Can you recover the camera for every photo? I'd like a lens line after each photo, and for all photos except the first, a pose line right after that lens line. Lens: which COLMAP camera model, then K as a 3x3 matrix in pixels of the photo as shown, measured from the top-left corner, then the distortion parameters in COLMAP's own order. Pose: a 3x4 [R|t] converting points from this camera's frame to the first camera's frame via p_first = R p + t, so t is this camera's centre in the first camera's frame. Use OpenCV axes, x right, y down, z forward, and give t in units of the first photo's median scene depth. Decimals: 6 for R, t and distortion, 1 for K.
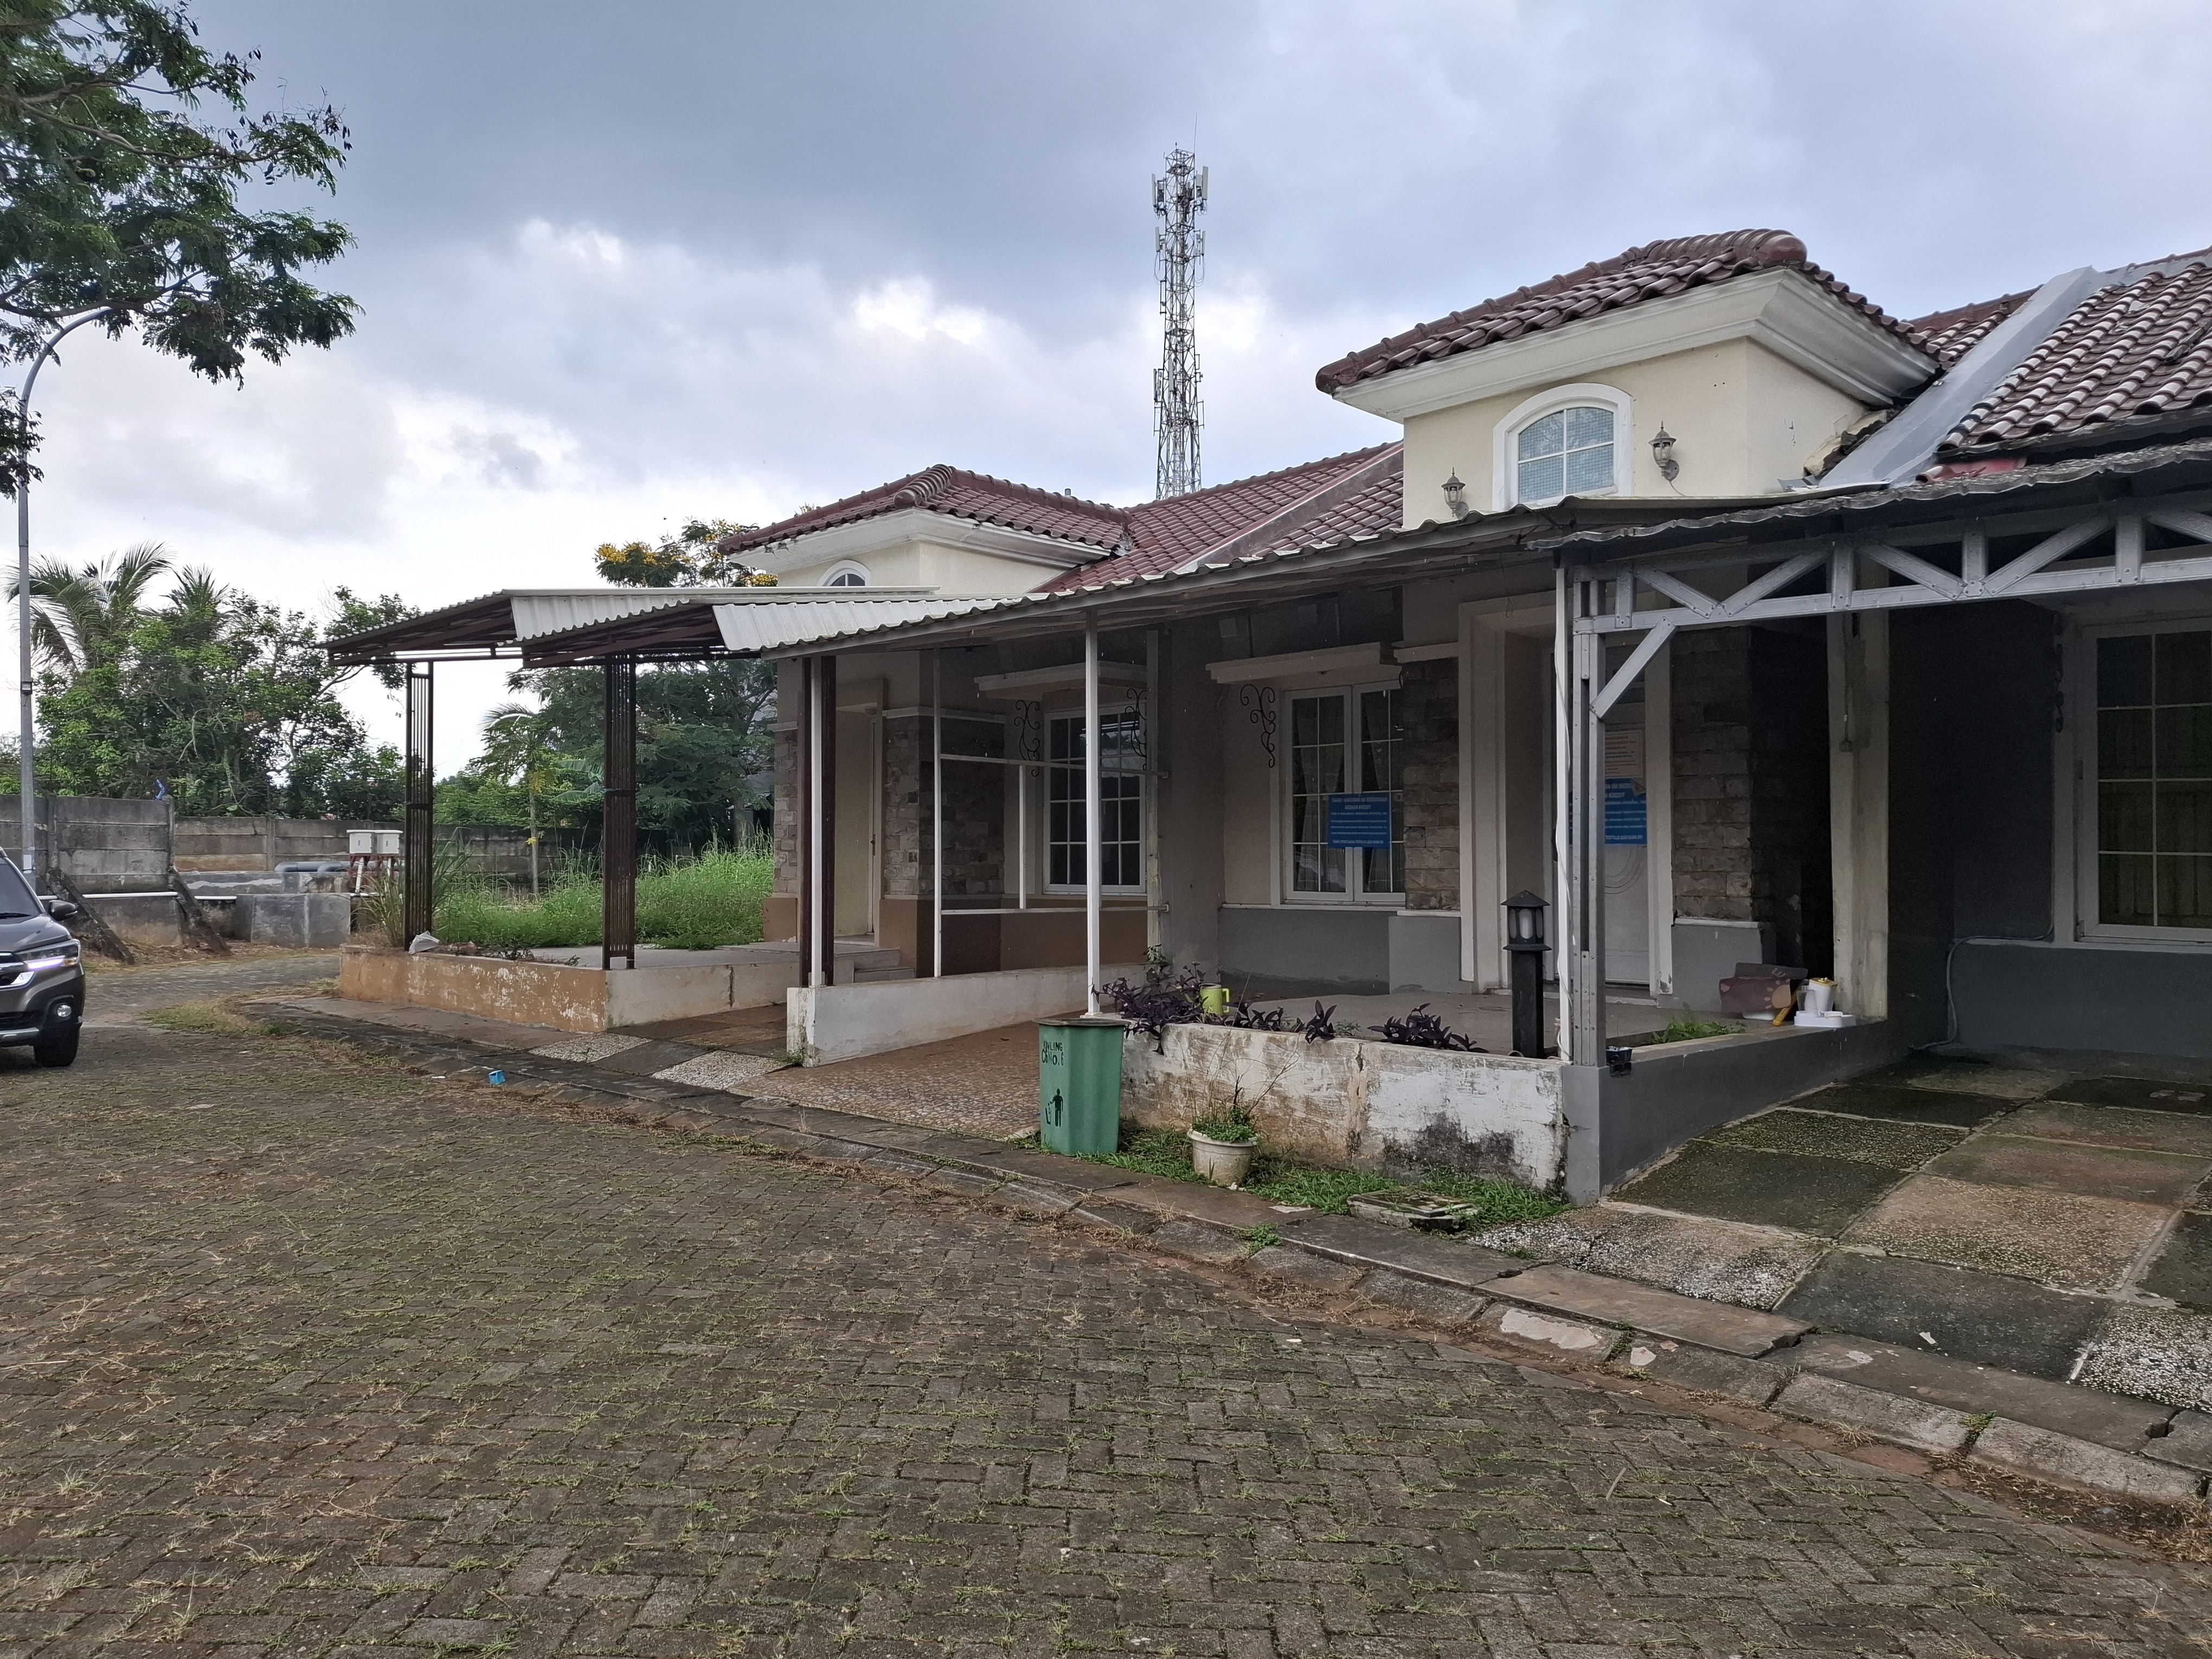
lens RADIAL K [[1515.2, 0, 1103.5], [0, 1515.2, 811.5], [0, 0, 1]] dist [0.115397, -0.133704]
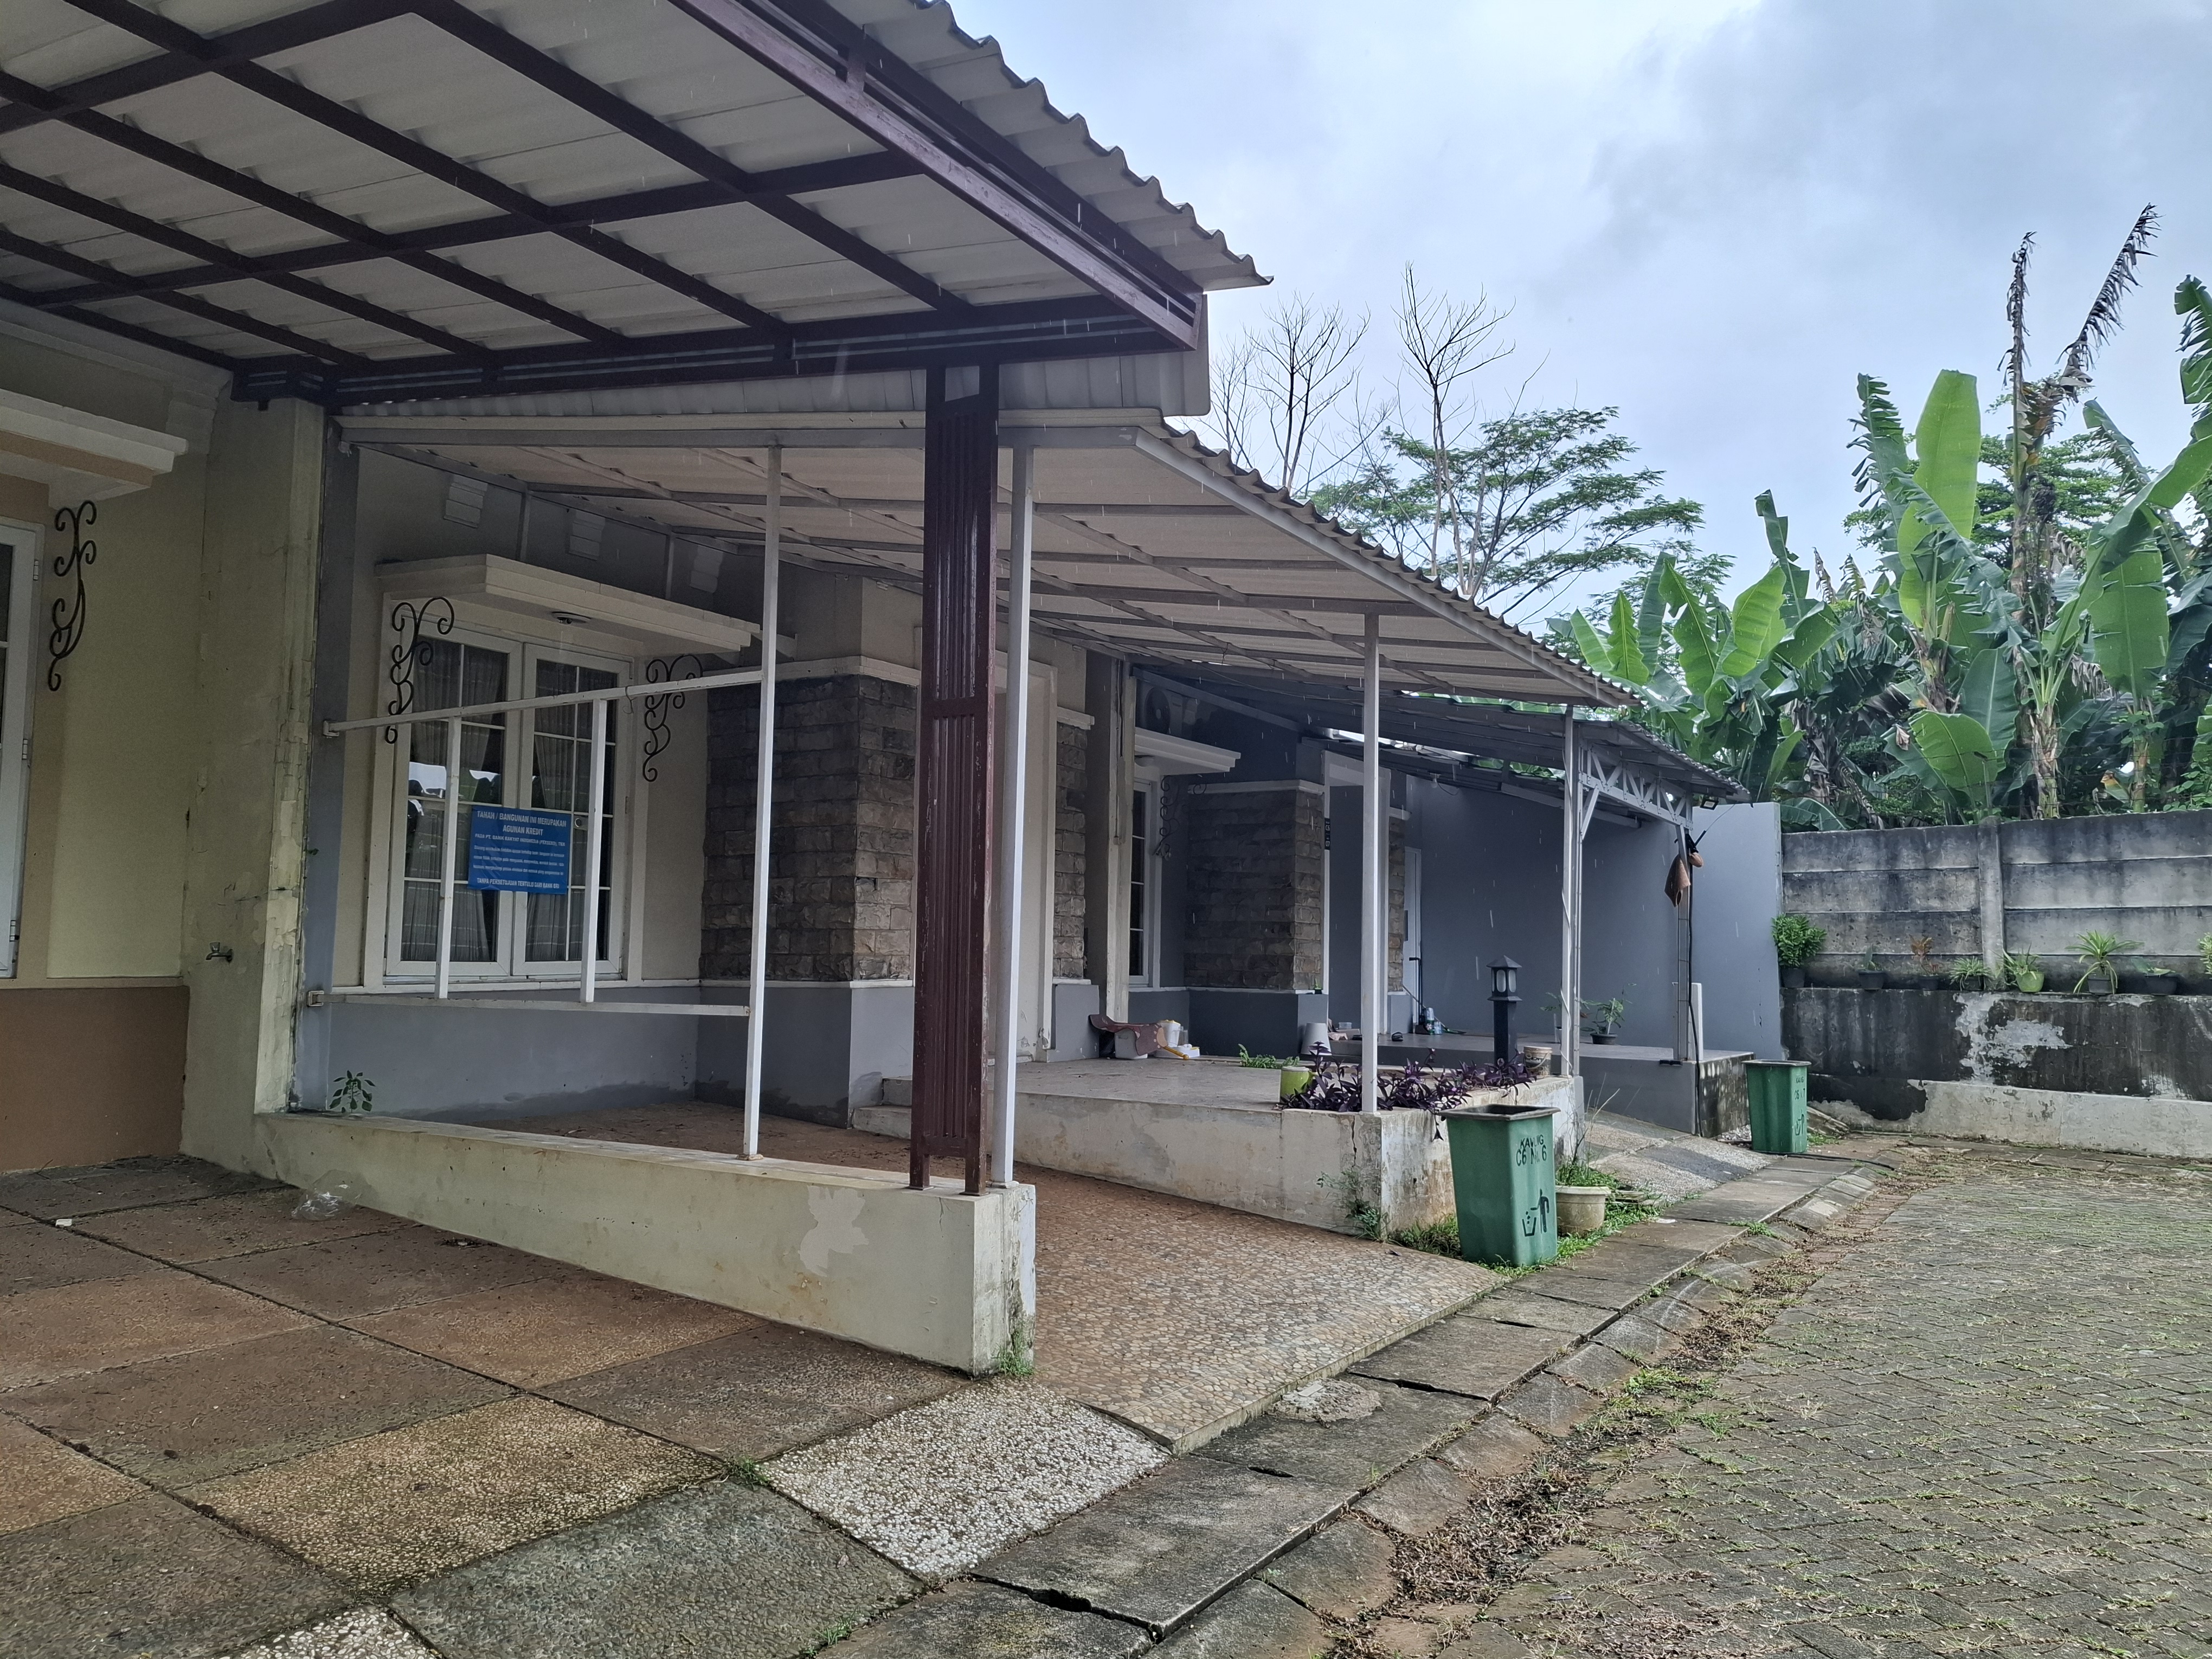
lens RADIAL K [[1514.4, 0, 1109.4], [0, 1514.4, 837.2], [0, 0, 1]] dist [0.119969, -0.154716]
pose [[-0.215311, 0.069162, 0.974093, -0.753192], [-0.049779, 0.995415, -0.081679, 0.058823], [-0.975276, -0.066076, -0.210881, 1.274789]]
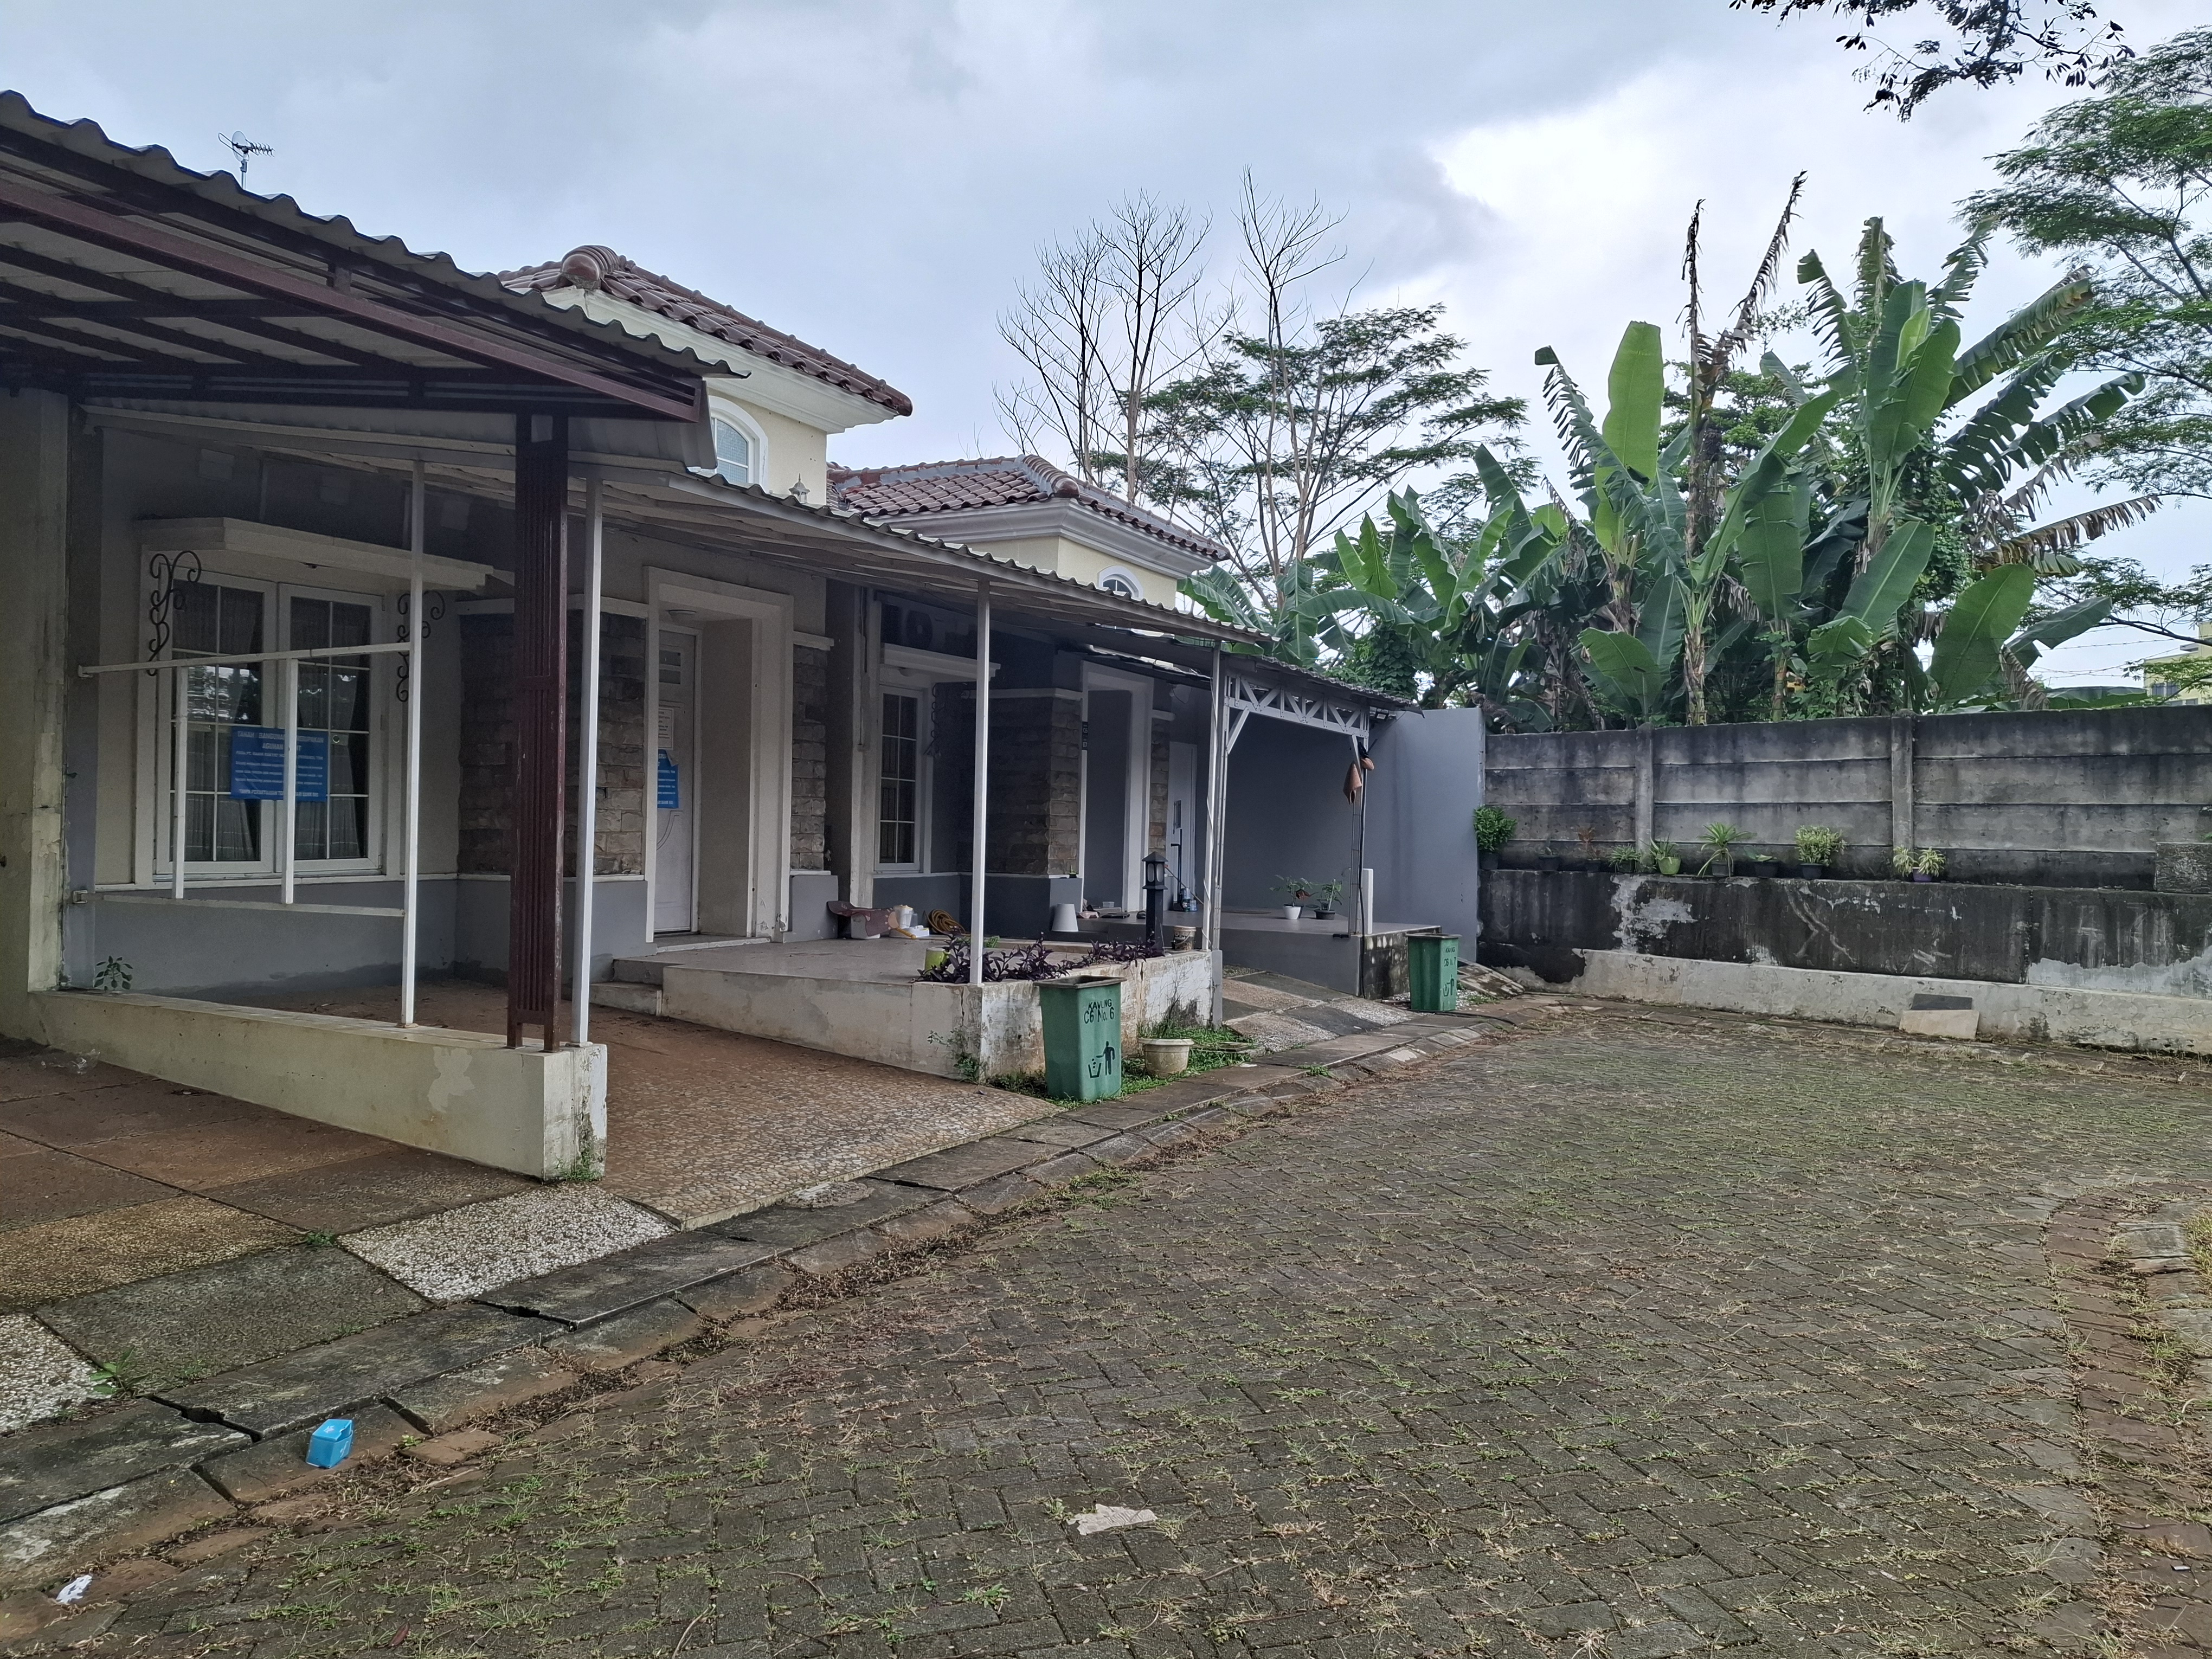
lens RADIAL K [[1511.2, 0, 1117.3], [0, 1511.2, 822.9], [0, 0, 1]] dist [0.092907, -0.089745]
pose [[-0.267878, -0.005512, 0.963437, -0.968975], [-0.049794, 0.998726, -0.008131, 0.028549], [-0.962165, -0.050152, -0.267812, 1.147552]]
